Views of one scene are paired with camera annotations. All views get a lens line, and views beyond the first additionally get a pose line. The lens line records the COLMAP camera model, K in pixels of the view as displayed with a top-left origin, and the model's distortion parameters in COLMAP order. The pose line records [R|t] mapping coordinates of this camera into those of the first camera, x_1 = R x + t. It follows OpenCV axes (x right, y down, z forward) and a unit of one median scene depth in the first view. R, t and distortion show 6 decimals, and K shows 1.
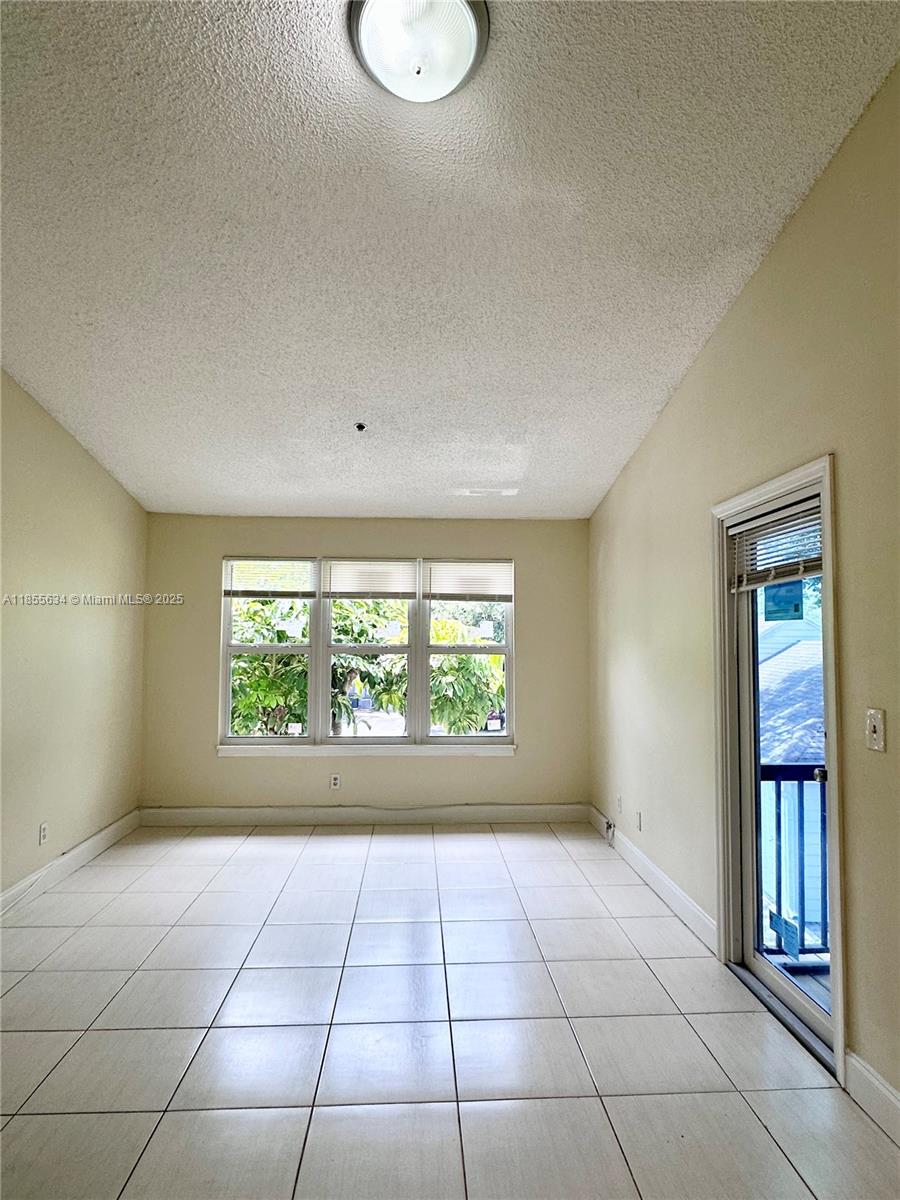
lens RADIAL K [[655.5, 0, 441.8], [0, 655.5, 601.9], [0, 0, 1]] dist [-0.003327, 0.003712]
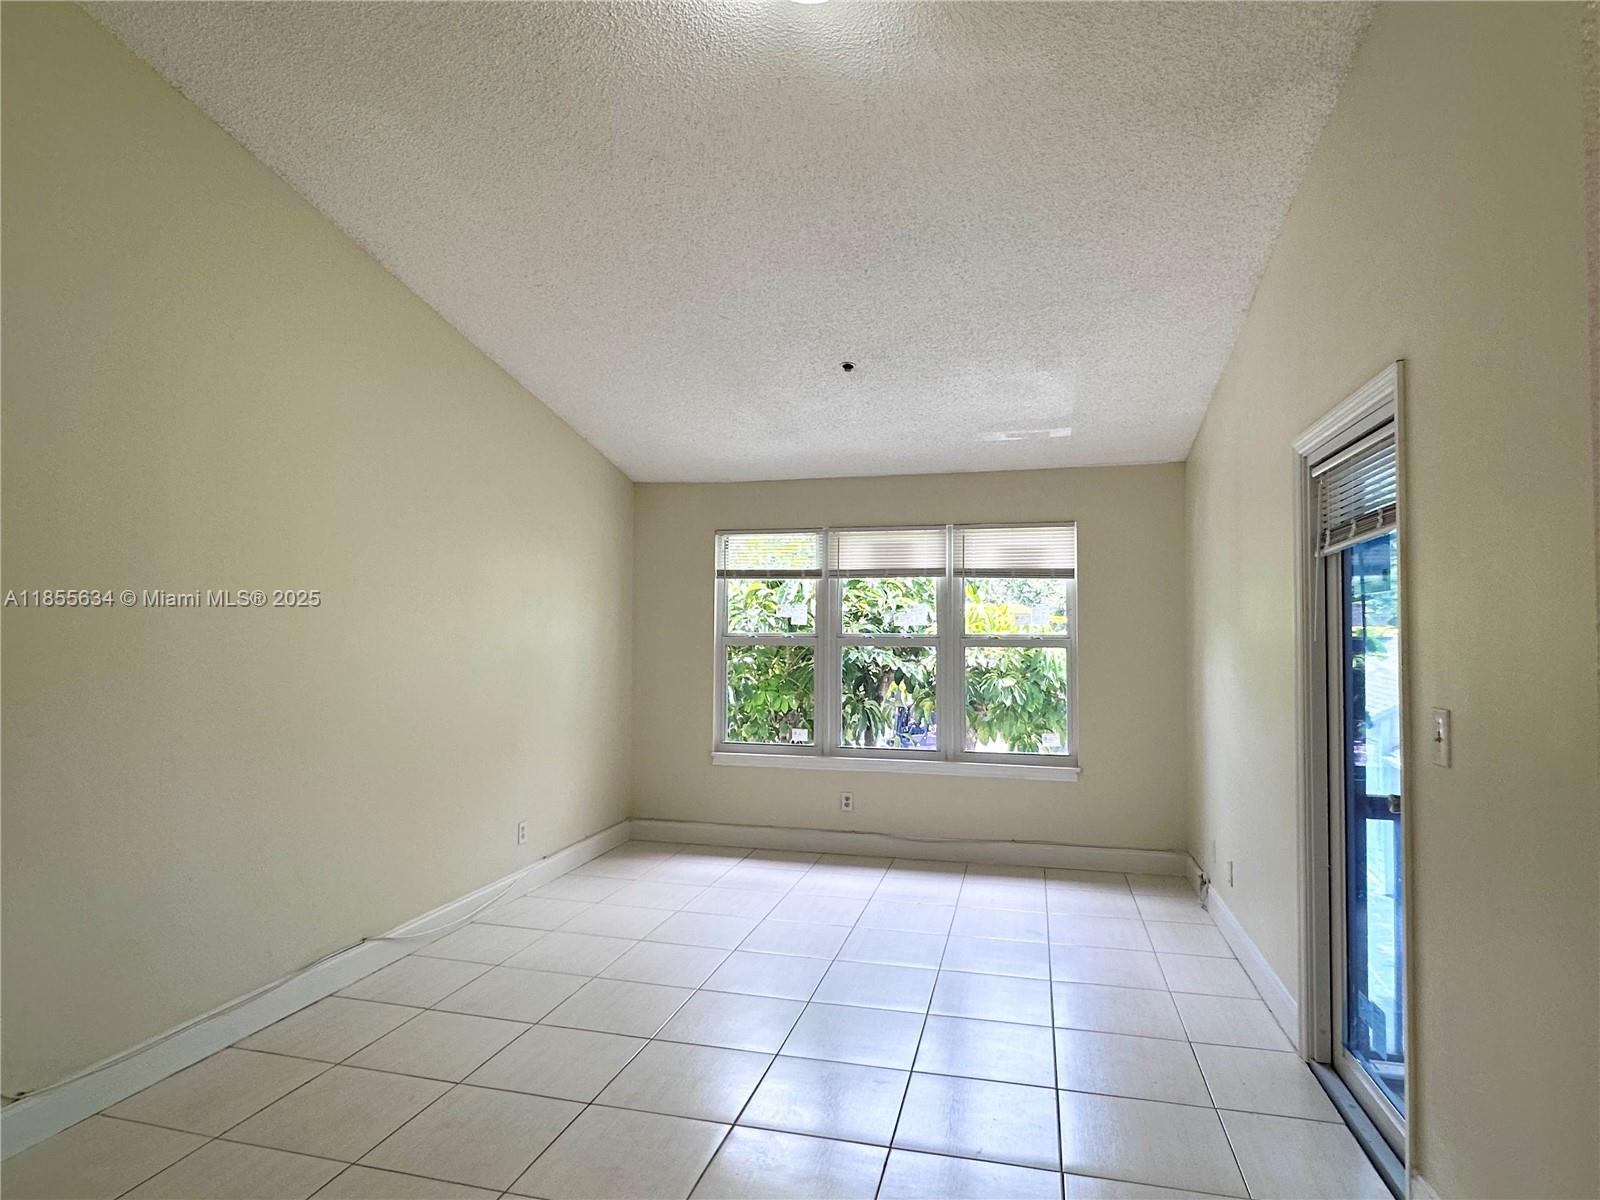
lens RADIAL K [[873.9, 0, 801.3], [0, 873.9, 603.9], [0, 0, 1]] dist [-0.003327, 0.003712]
pose [[0.956735, -0.009161, -0.290818, 0.160436], [0.015368, 0.999700, 0.019065, 0.009634], [0.290556, -0.022709, 0.956588, -0.081753]]
